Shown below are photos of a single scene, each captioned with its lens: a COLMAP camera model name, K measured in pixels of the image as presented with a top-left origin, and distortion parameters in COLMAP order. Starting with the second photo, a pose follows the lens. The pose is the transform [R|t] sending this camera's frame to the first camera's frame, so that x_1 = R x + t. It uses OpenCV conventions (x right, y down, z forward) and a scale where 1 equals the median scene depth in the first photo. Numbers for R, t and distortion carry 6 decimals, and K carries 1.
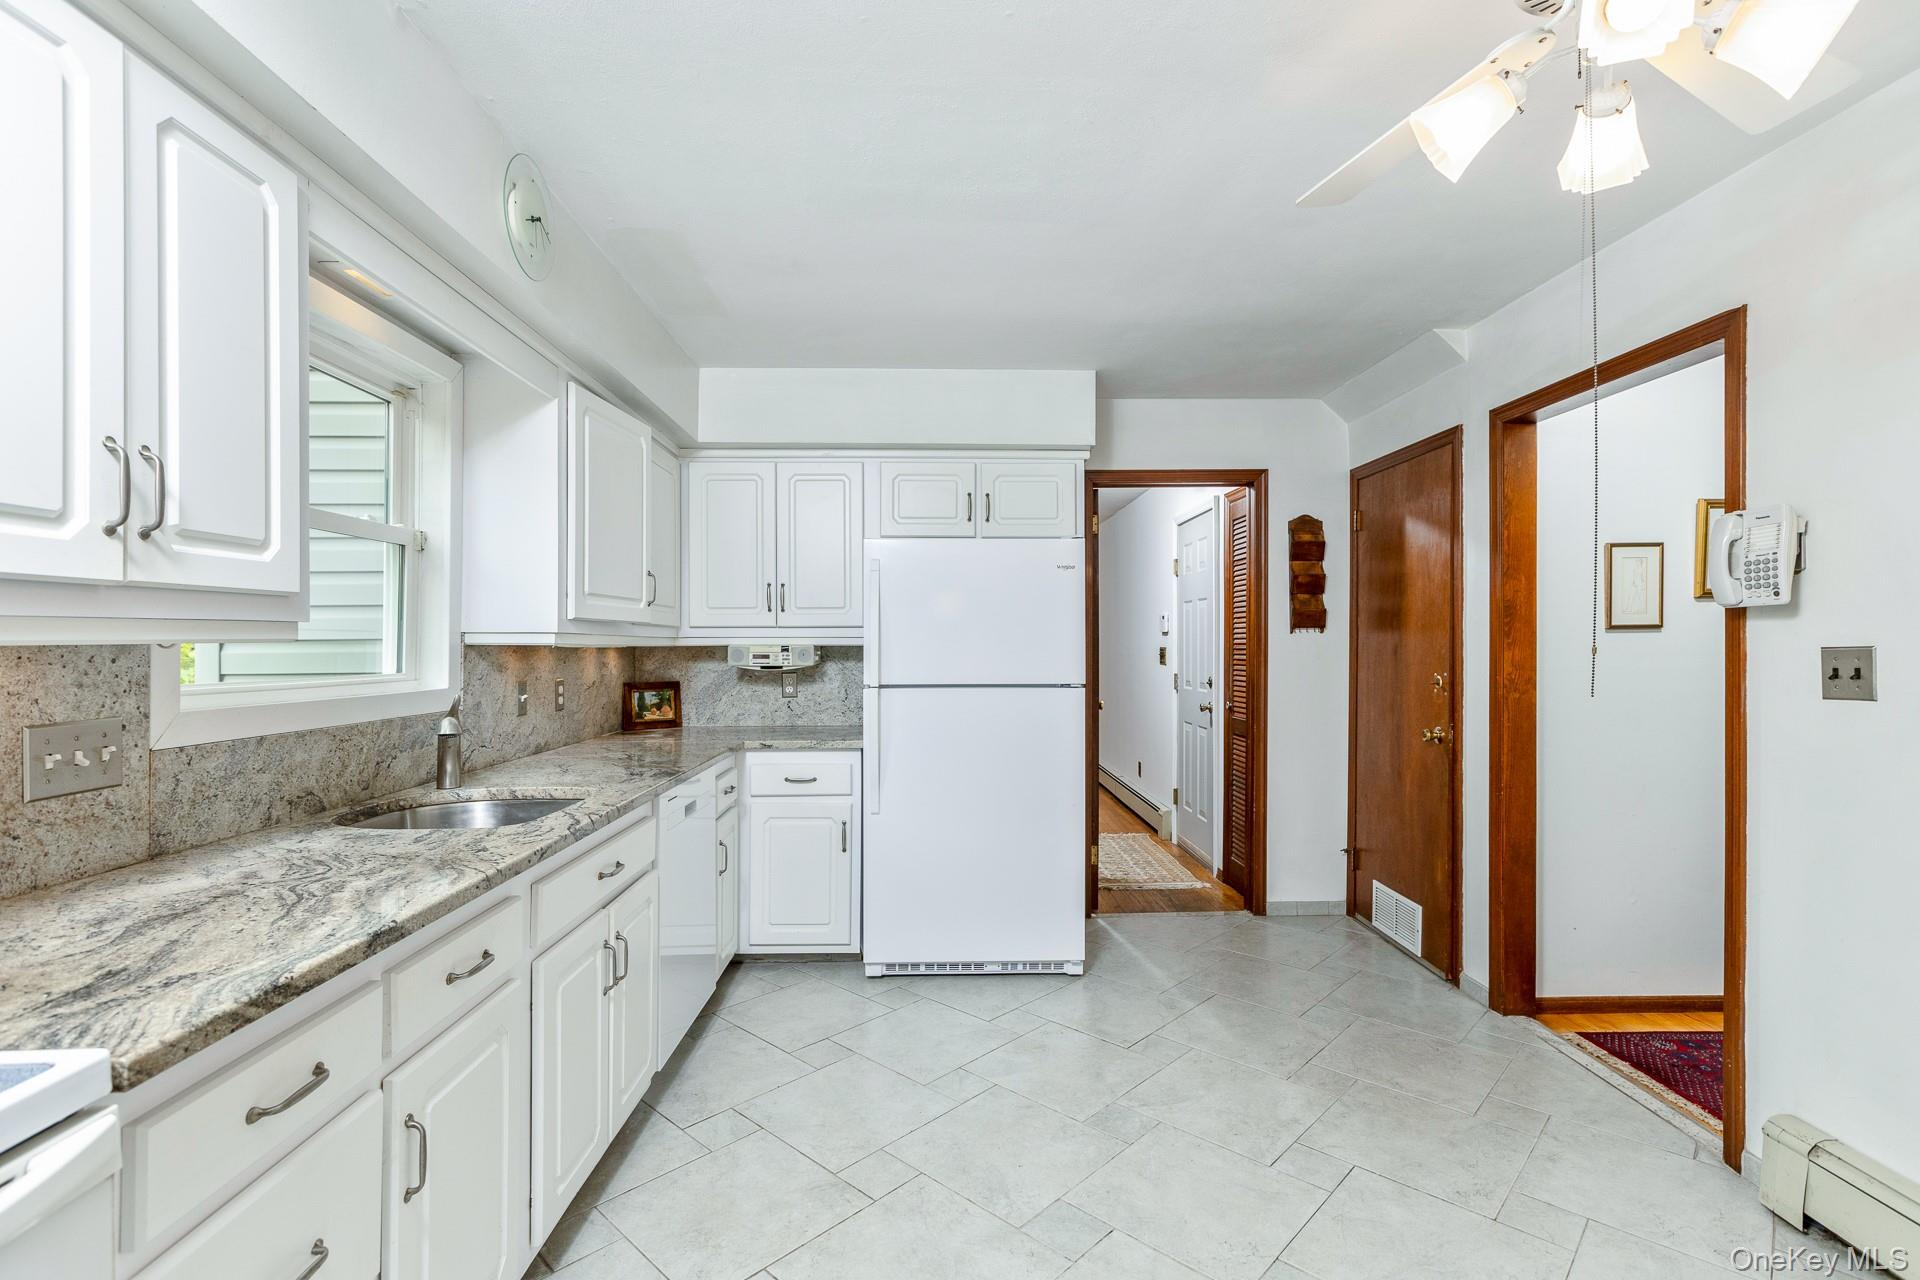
lens RADIAL K [[894.1, 0, 956.9], [0, 894.1, 642.8], [0, 0, 1]] dist [0.000943, 0.000060]
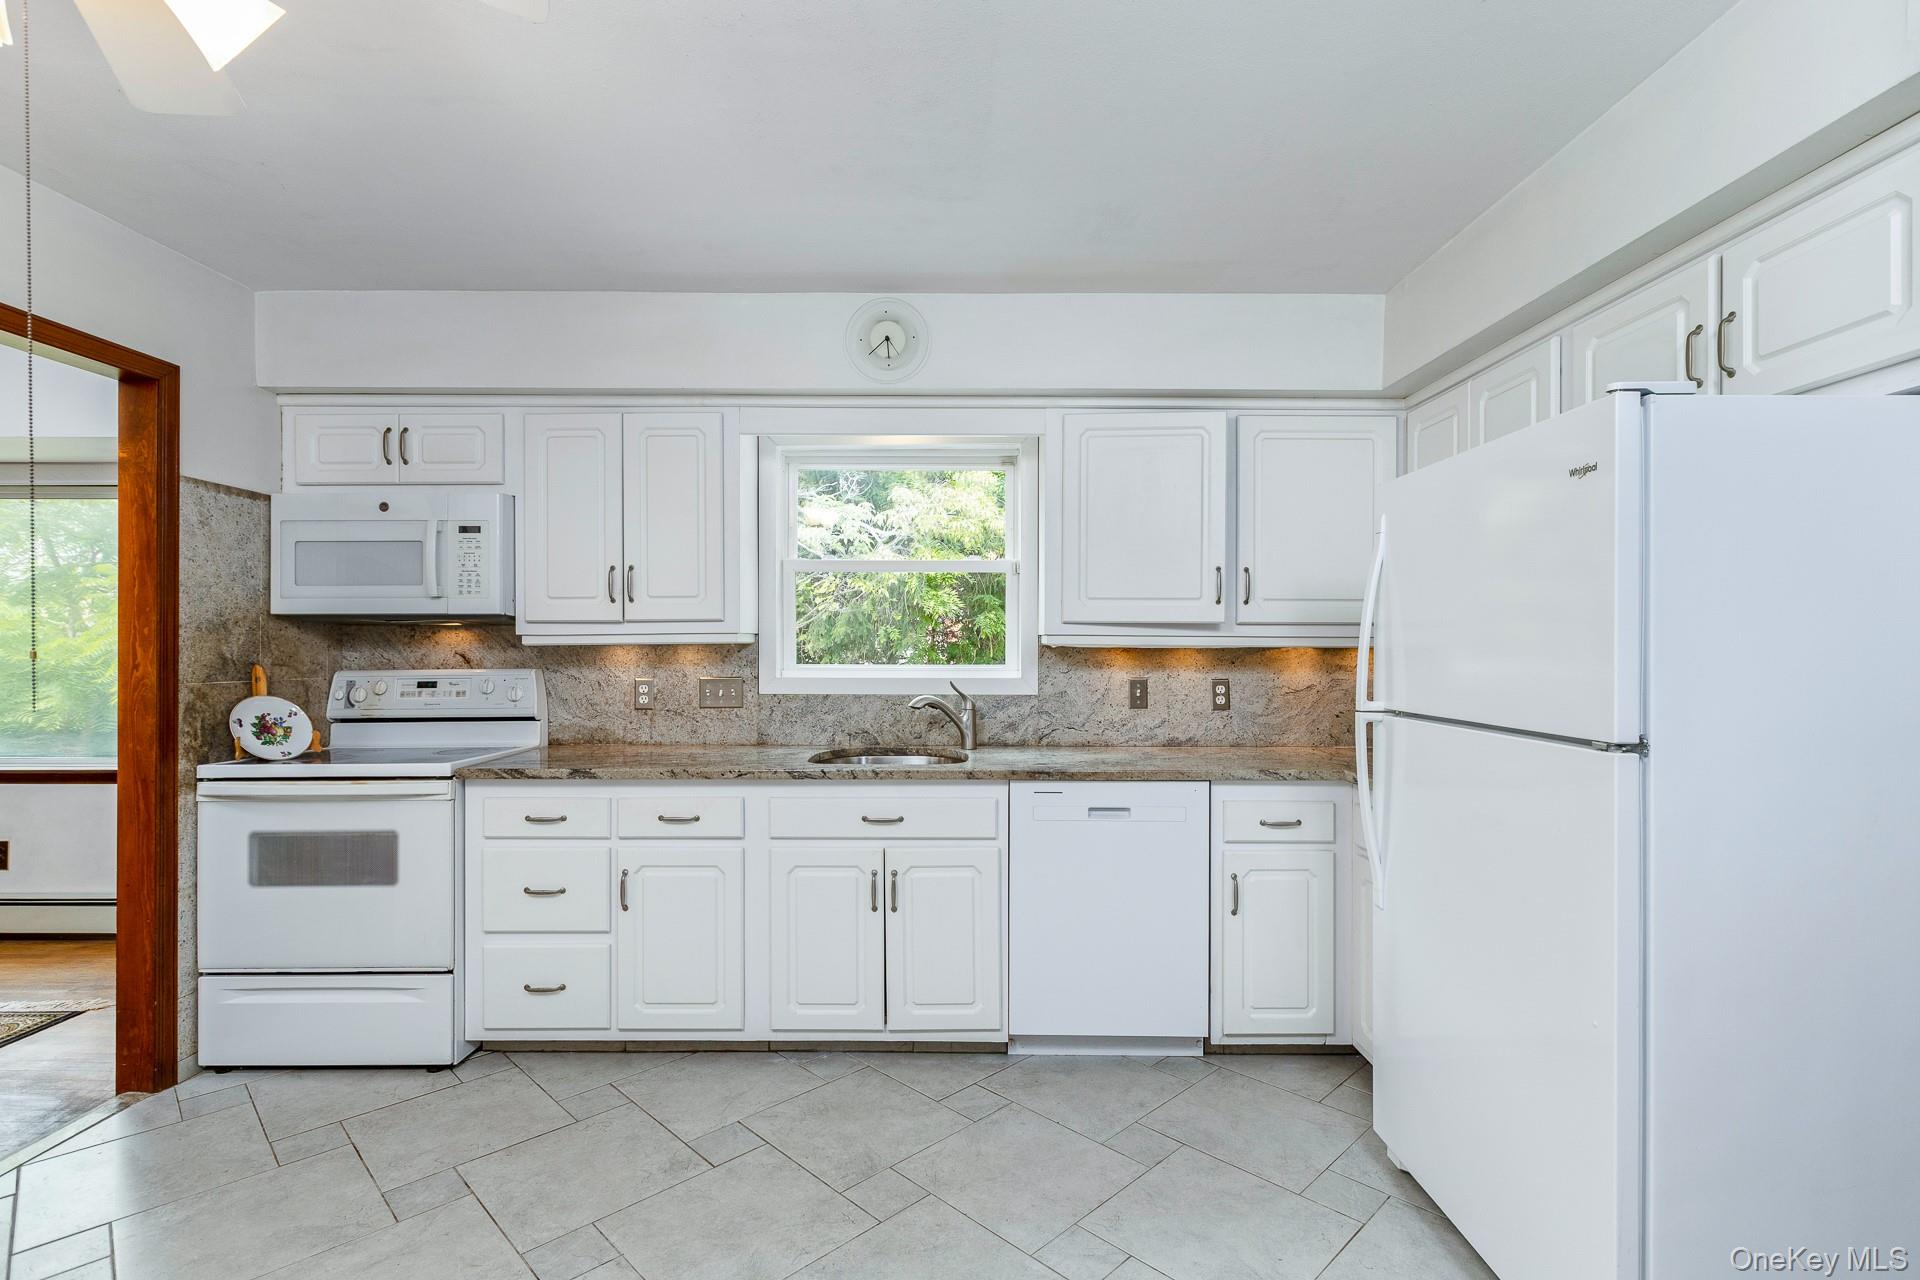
lens RADIAL K [[894.1, 0, 954.7], [0, 894.1, 648.3], [0, 0, 1]] dist [0.000943, 0.000060]
pose [[-0.041929, -0.007124, -0.999095, 1.000239], [0.001059, 0.999974, -0.007174, 0.022229], [0.999120, -0.001359, -0.041920, 1.286662]]
